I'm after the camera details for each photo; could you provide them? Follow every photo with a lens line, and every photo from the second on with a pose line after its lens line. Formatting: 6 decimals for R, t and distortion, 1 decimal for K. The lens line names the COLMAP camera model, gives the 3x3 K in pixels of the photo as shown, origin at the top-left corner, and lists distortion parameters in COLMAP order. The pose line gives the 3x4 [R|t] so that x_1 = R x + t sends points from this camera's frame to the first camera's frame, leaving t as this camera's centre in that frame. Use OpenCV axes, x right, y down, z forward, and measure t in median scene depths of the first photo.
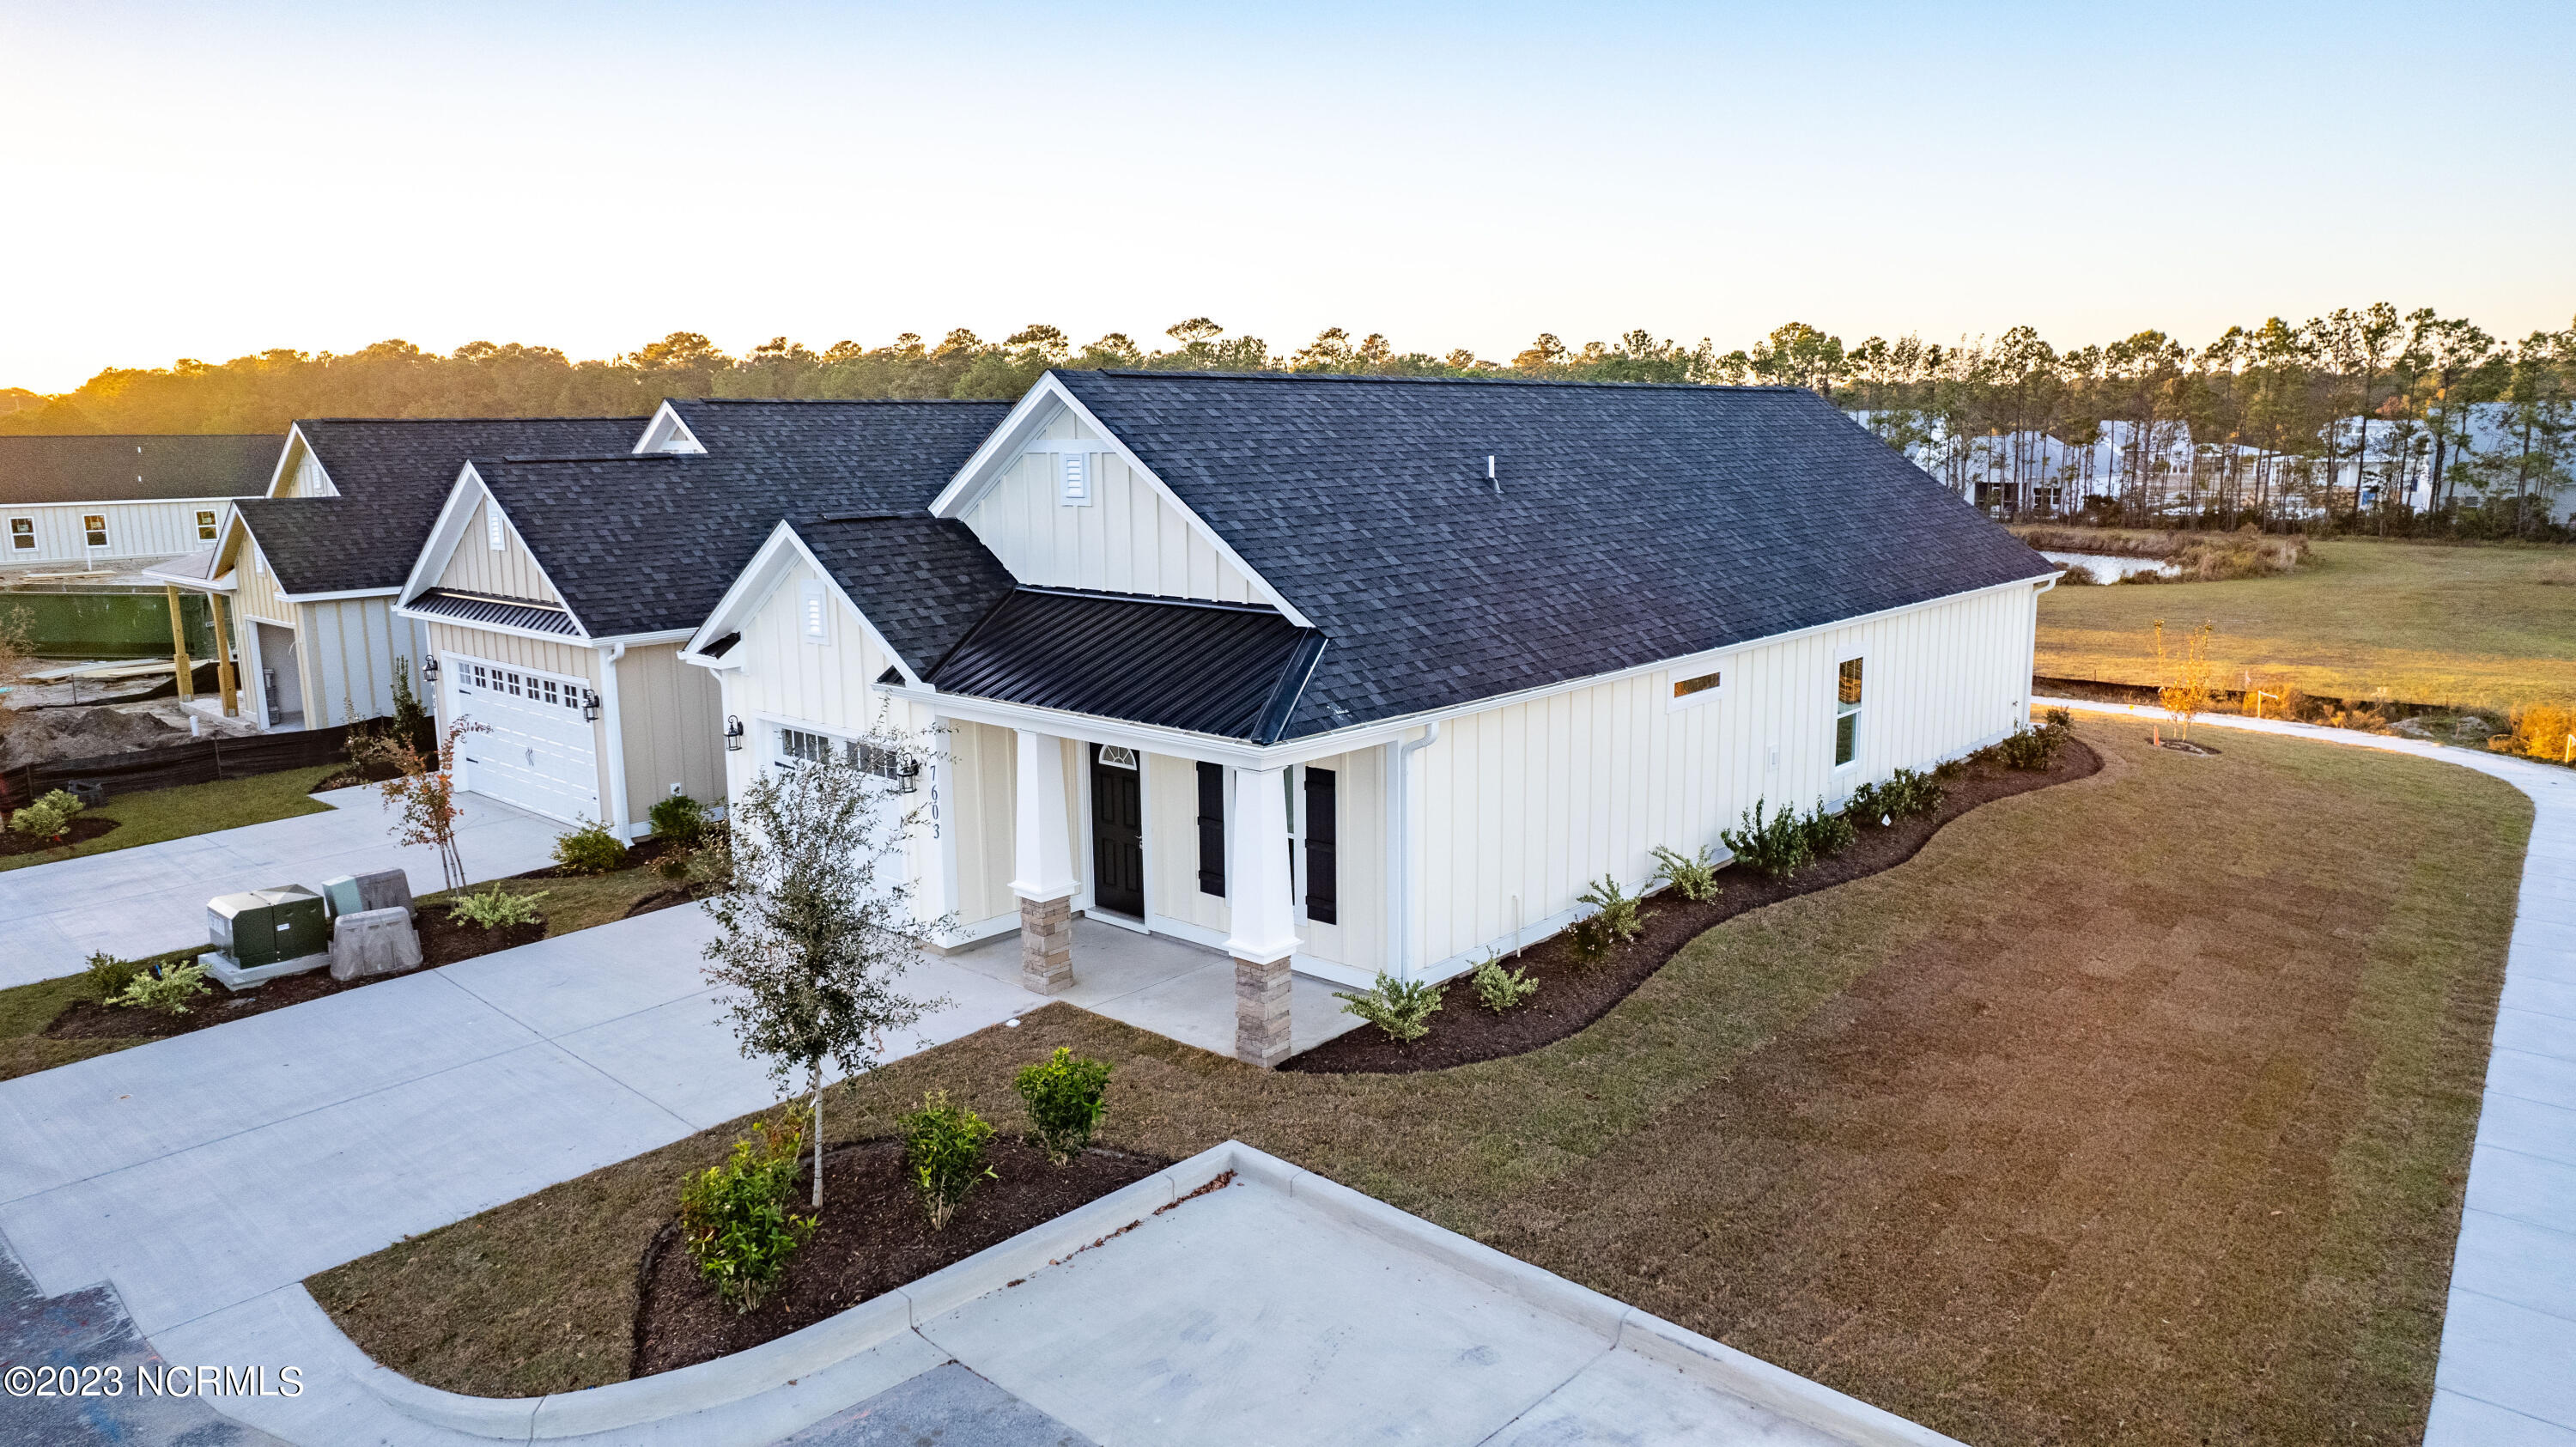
lens RADIAL K [[1645.8, 0, 1291.1], [0, 1645.8, 726.6], [0, 0, 1]] dist [-0.079565, 0.073162]
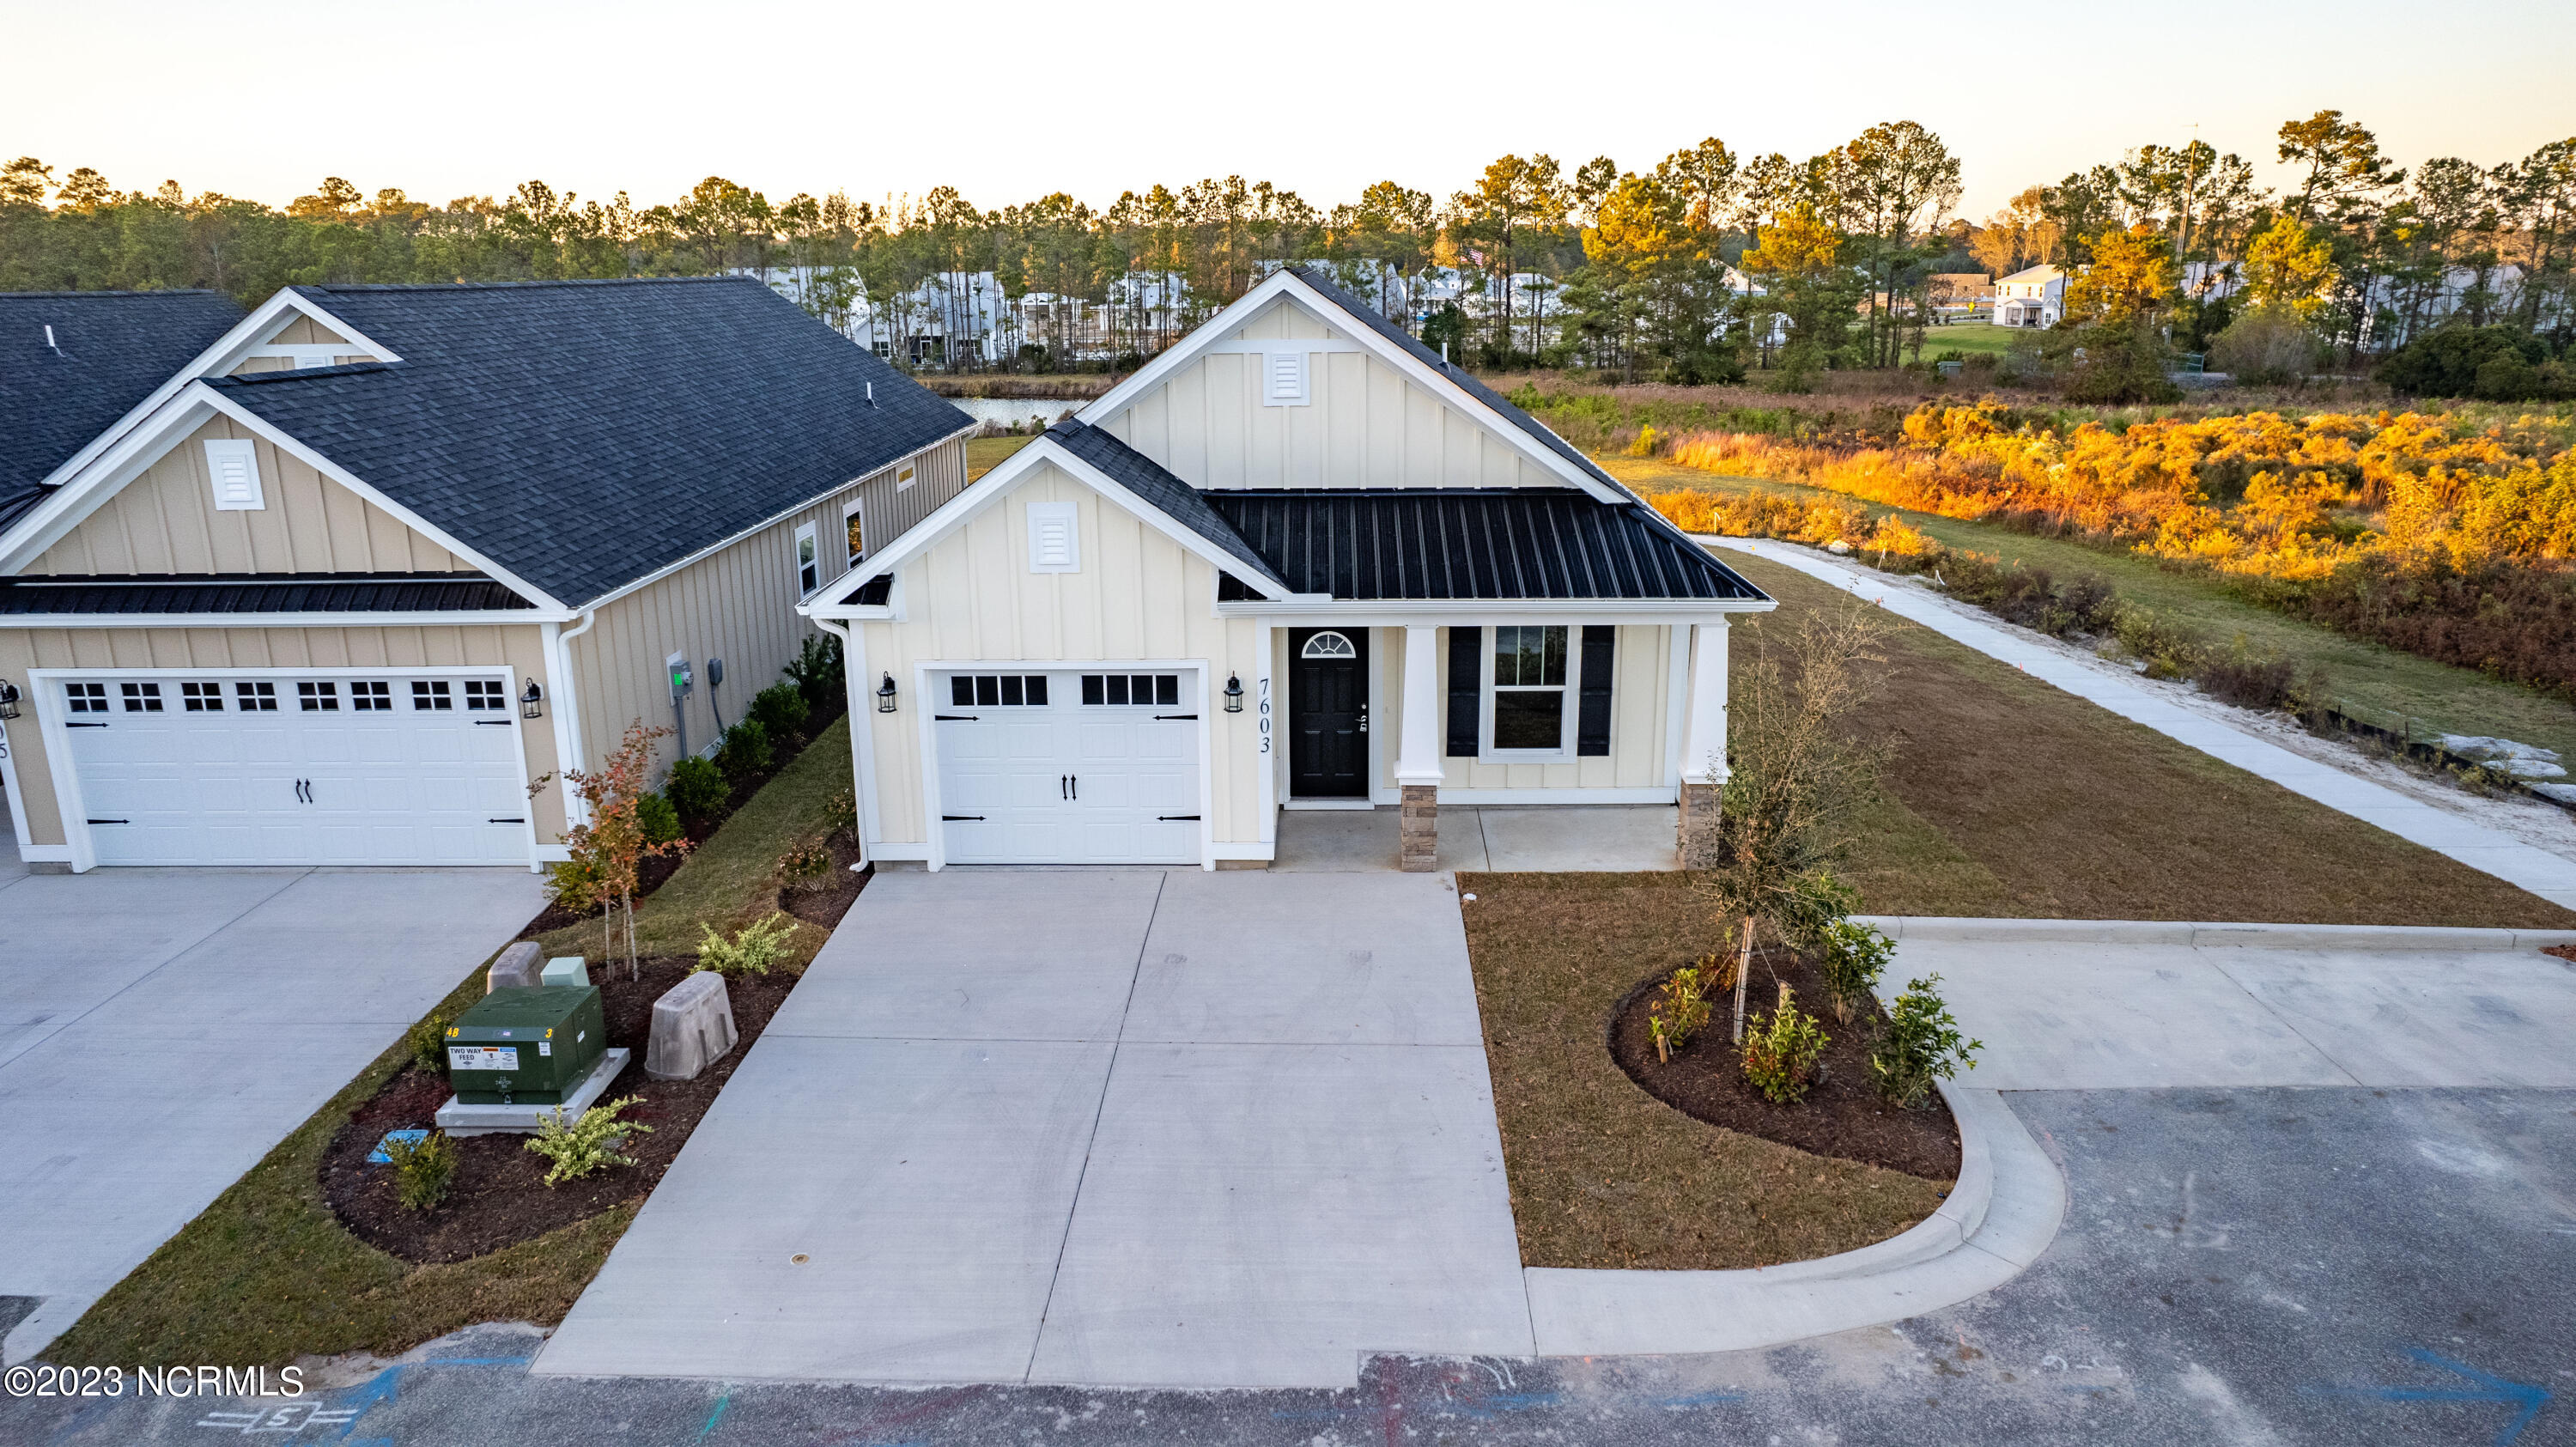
lens RADIAL K [[1645.8, 0, 1291.1], [0, 1645.8, 726.6], [0, 0, 1]] dist [-0.079565, 0.073162]
pose [[0.756649, -0.172195, 0.630738, -0.129370], [0.116853, 0.984779, 0.128670, -0.011353], [-0.643294, -0.023654, 0.765254, 0.036101]]
